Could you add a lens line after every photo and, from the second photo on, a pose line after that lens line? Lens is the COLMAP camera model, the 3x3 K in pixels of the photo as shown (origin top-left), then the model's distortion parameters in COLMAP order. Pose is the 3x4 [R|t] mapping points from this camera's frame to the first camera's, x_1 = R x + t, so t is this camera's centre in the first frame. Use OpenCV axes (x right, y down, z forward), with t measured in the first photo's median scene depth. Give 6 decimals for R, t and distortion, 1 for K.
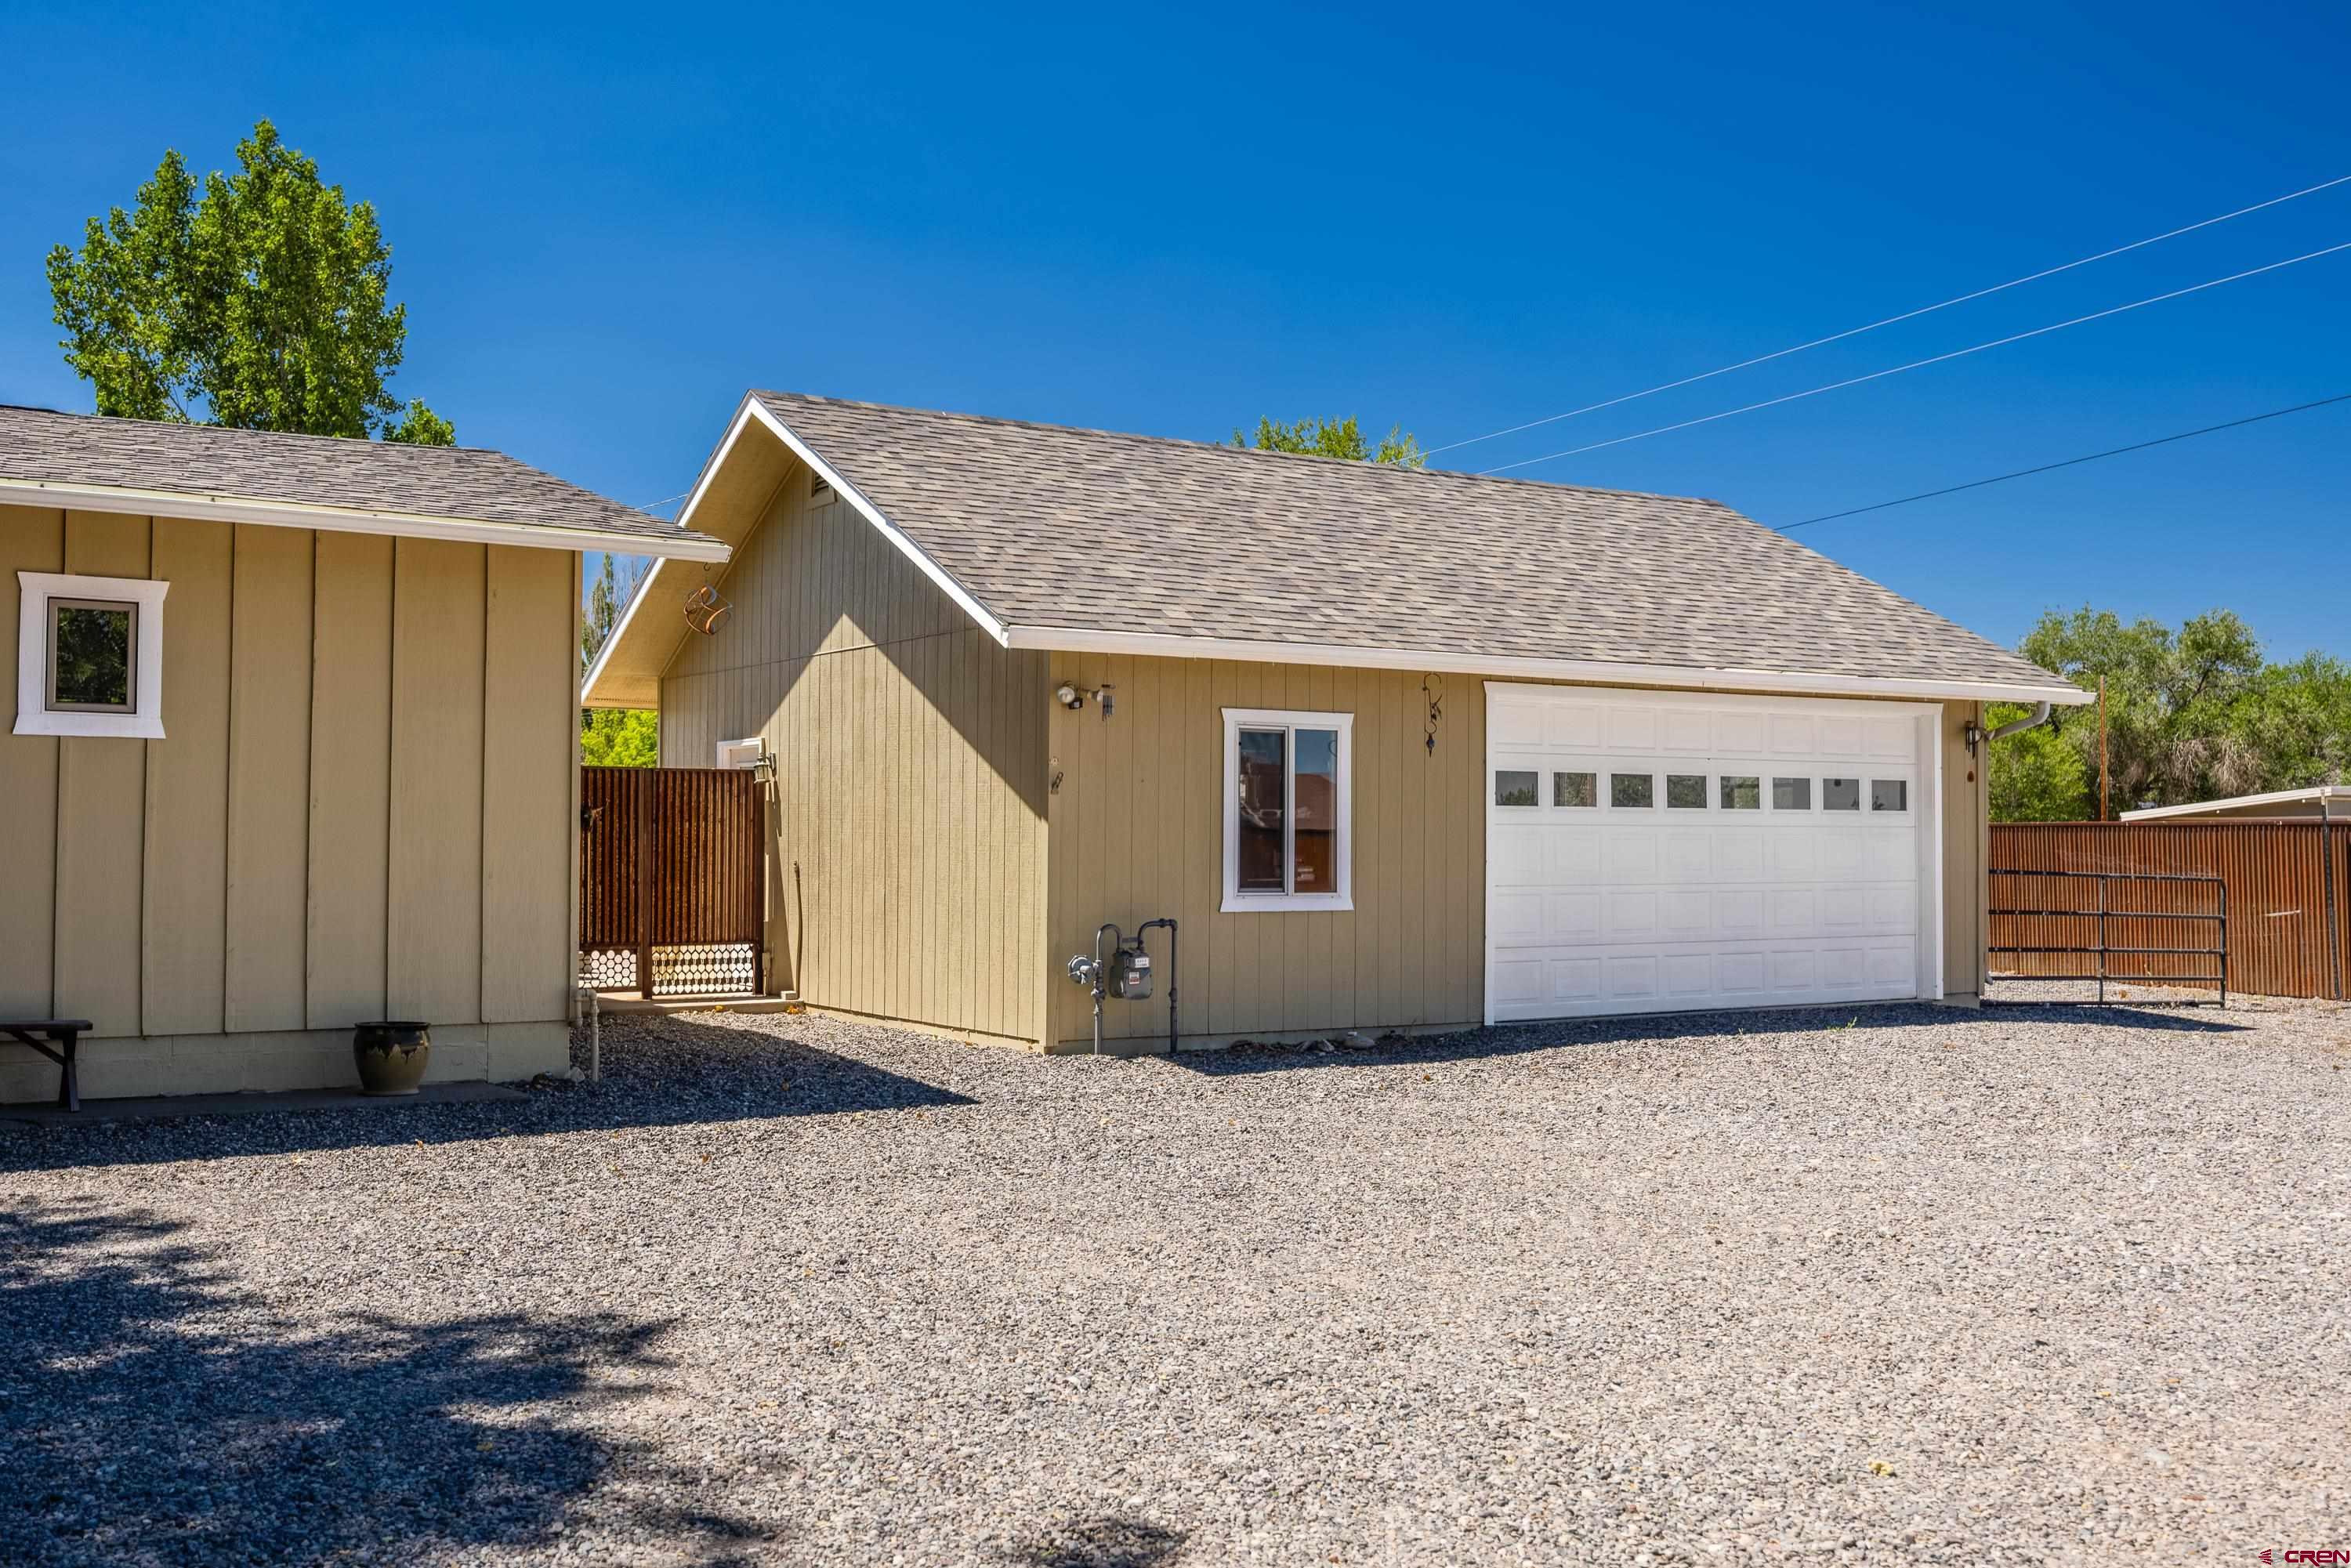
lens RADIAL K [[2258.2, 0, 1180.8], [0, 2258.2, 801.8], [0, 0, 1]] dist [0.001404, 0.000000]
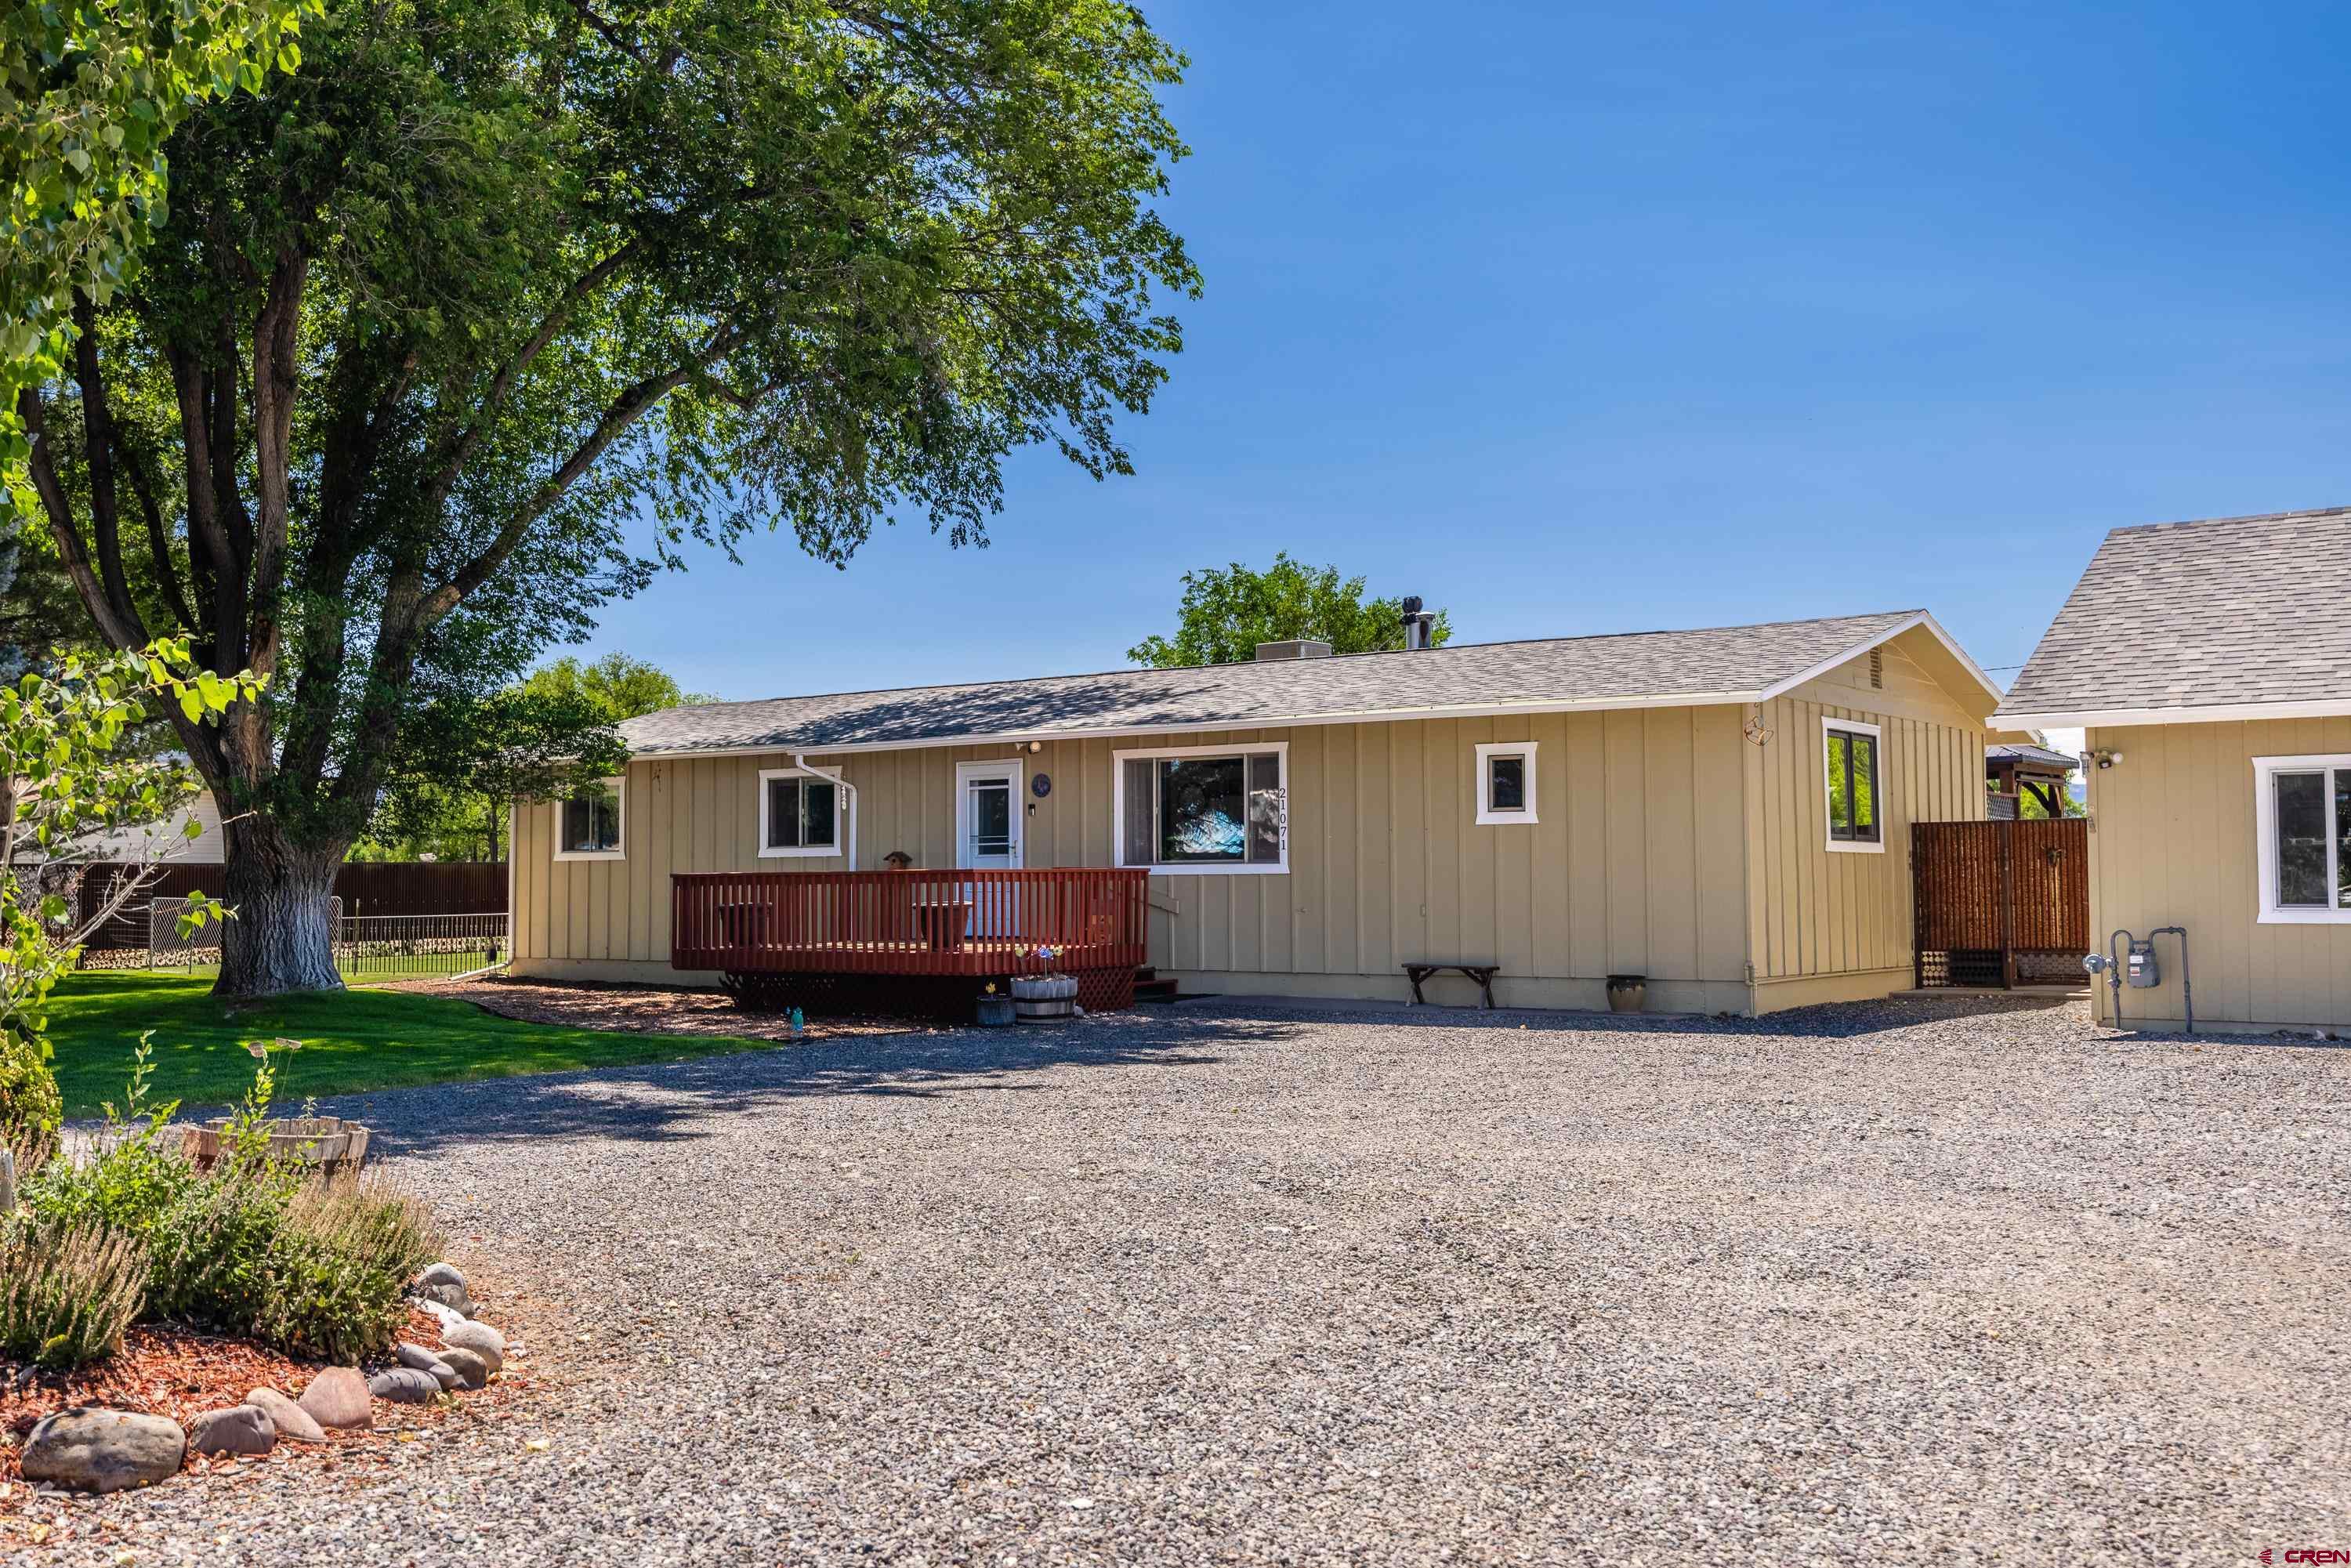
lens RADIAL K [[2258.2, 0, 1184.2], [0, 2258.2, 778.6], [0, 0, 1]] dist [0.001404, 0.000000]
pose [[0.368743, -0.058498, -0.927689, 0.897334], [0.020211, 0.998286, -0.054916, 0.024660], [0.929312, 0.001501, 0.369294, 0.004755]]
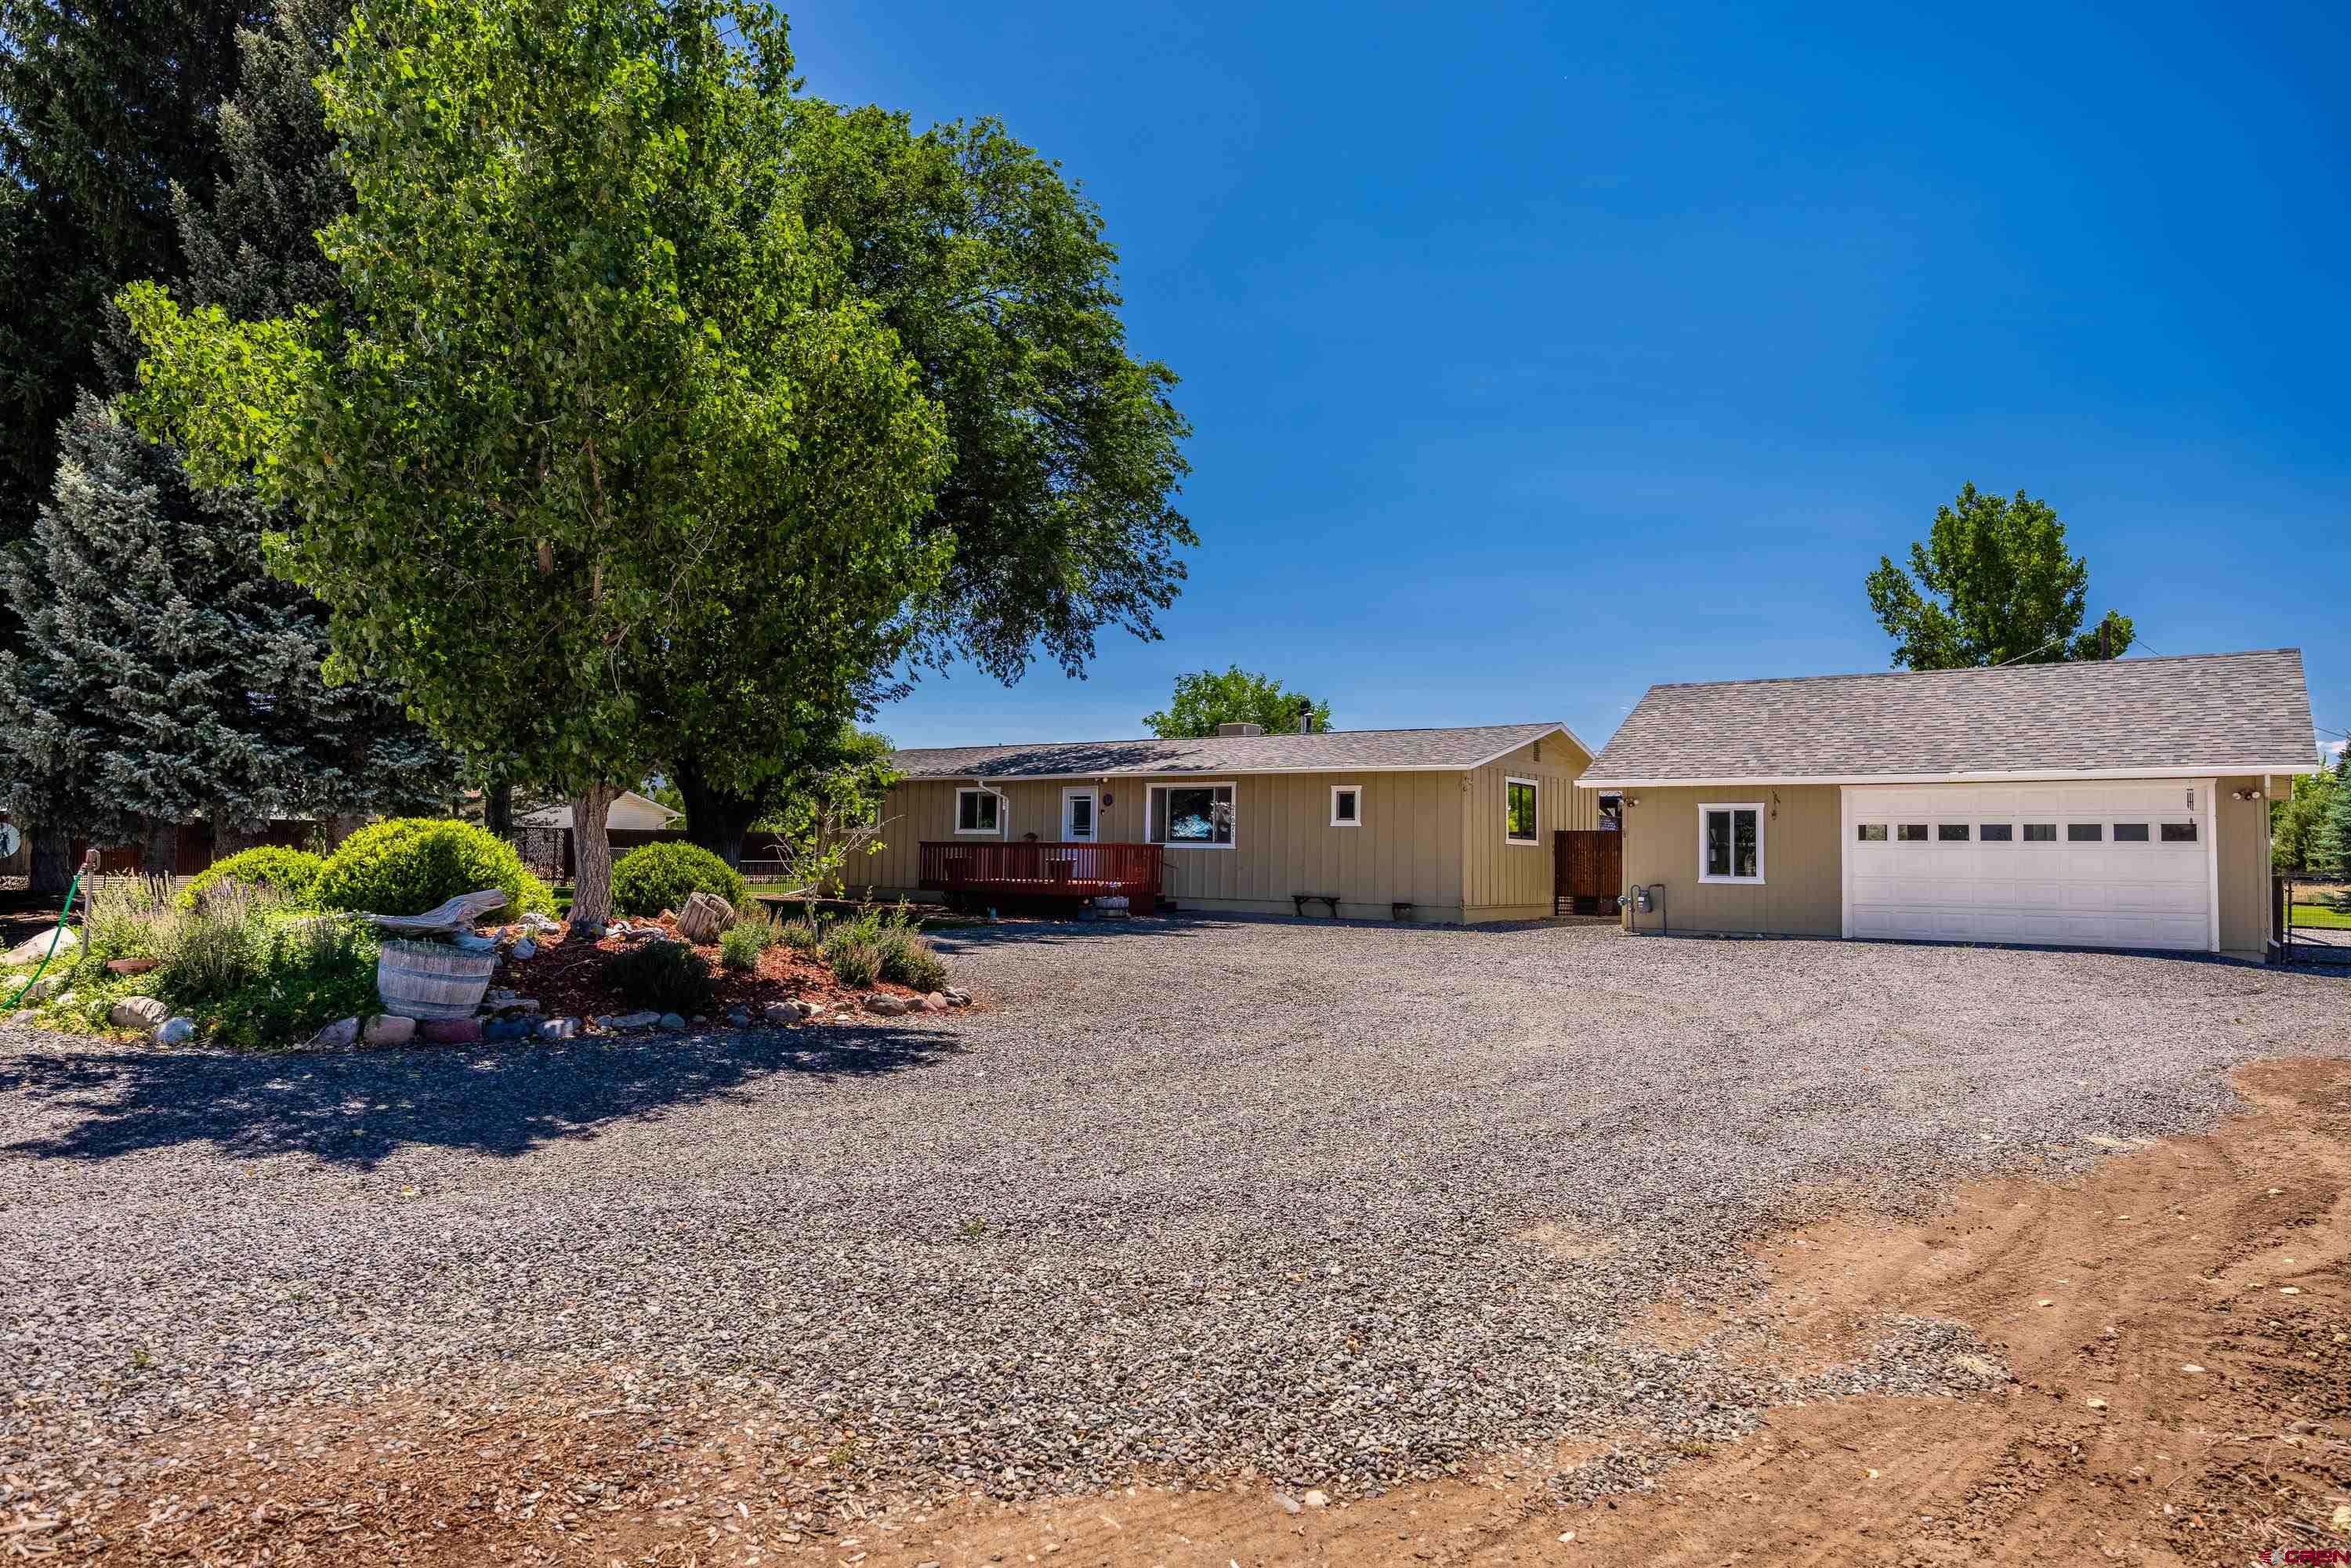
lens RADIAL K [[1490.3, 0, 1165.3], [0, 1490.3, 787.4], [0, 0, 1]] dist [0.005369, 0.001188]
pose [[0.371471, -0.050250, -0.927084, 1.302101], [-0.004270, 0.998431, -0.055828, 0.035983], [0.928435, 0.024697, 0.370674, -0.185089]]
